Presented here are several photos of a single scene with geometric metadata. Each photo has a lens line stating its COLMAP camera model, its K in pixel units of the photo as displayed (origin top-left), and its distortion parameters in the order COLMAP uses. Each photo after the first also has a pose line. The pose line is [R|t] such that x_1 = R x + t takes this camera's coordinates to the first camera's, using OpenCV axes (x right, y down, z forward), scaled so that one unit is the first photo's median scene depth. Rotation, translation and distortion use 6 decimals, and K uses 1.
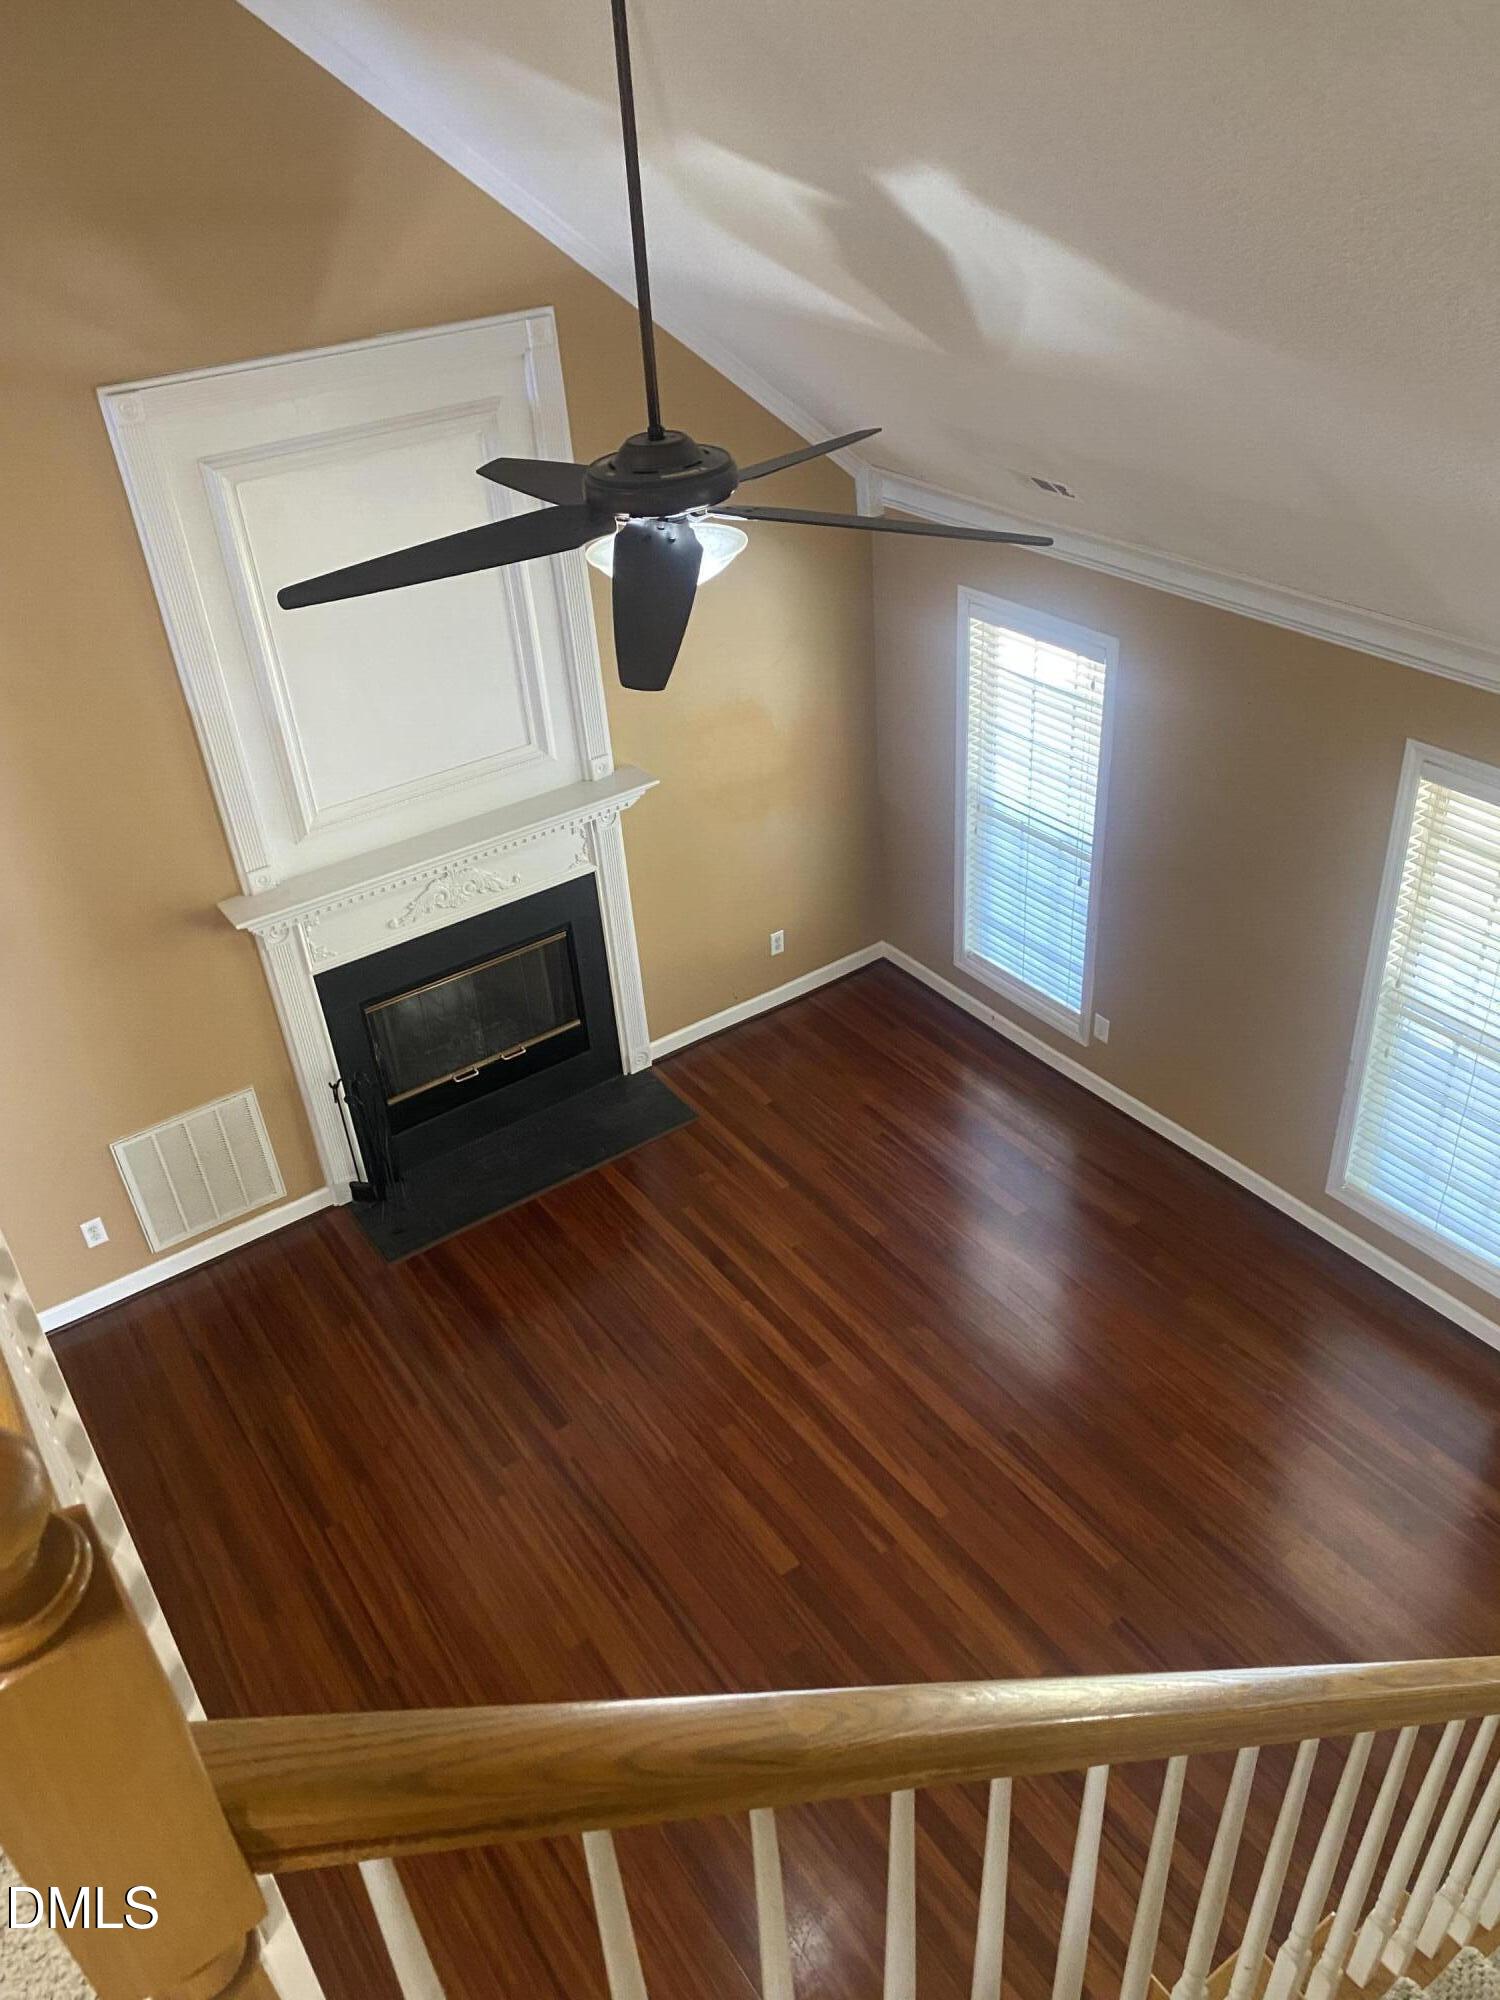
lens RADIAL K [[1494.6, 0, 727.2], [0, 1494.6, 984.7], [0, 0, 1]] dist [0.118504, -0.268632]
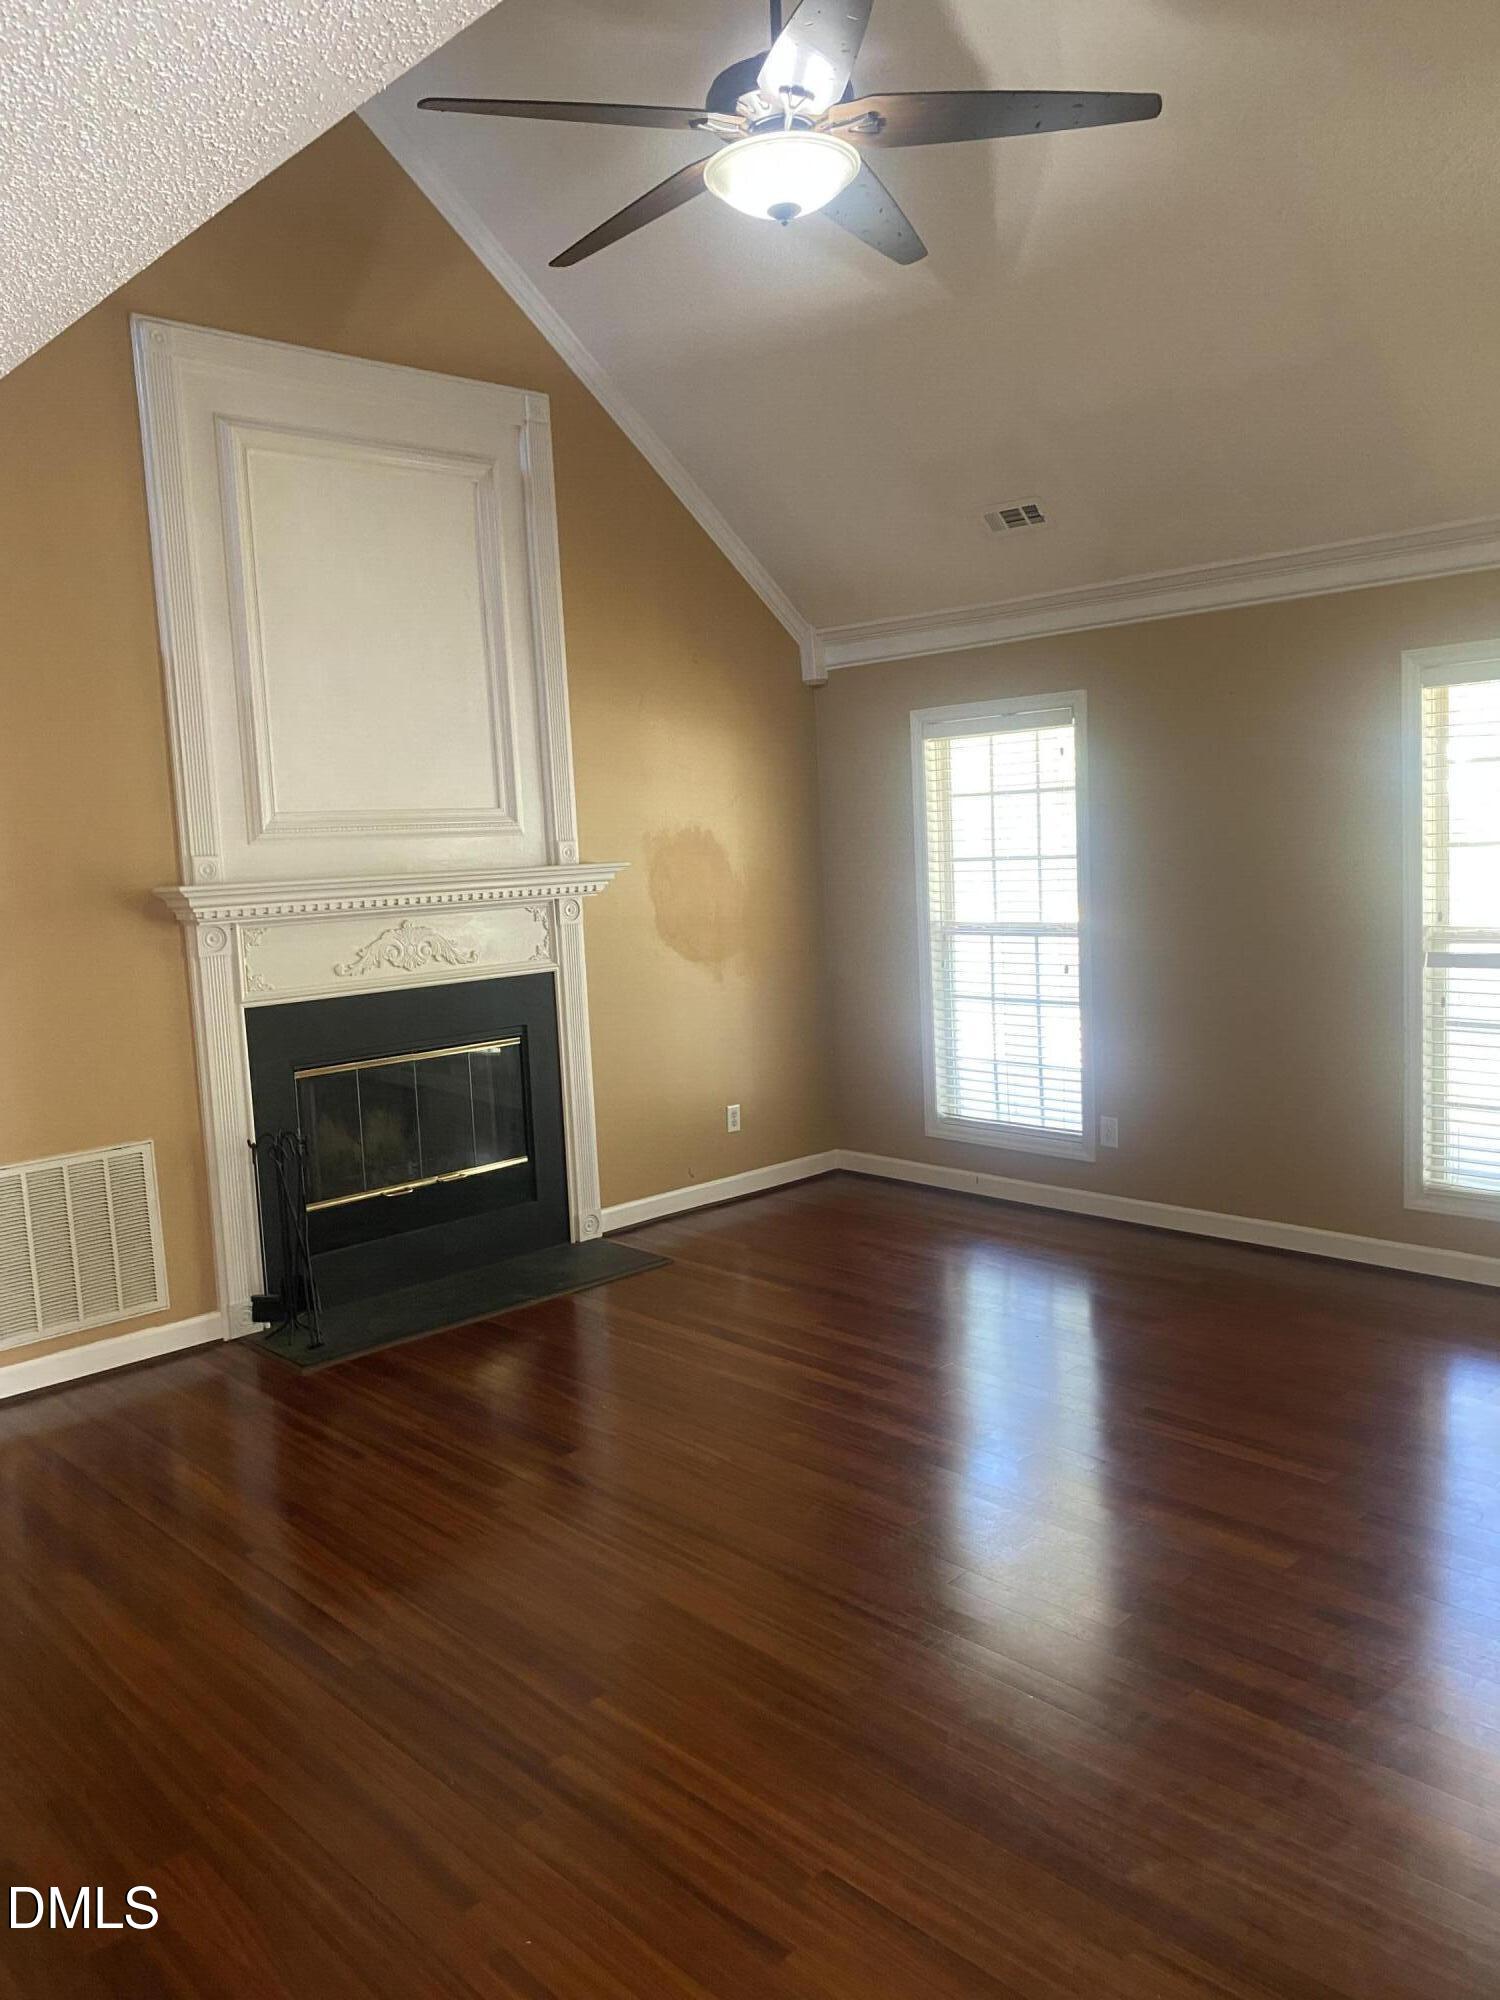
lens RADIAL K [[1519.8, 0, 738.3], [0, 1519.8, 1000.9], [0, 0, 1]] dist [0.135352, -0.275971]
pose [[0.987559, 0.008683, 0.157009, -0.127959], [0.064845, 0.887139, -0.456925, 0.386168], [-0.143256, 0.461421, 0.875539, 0.182700]]
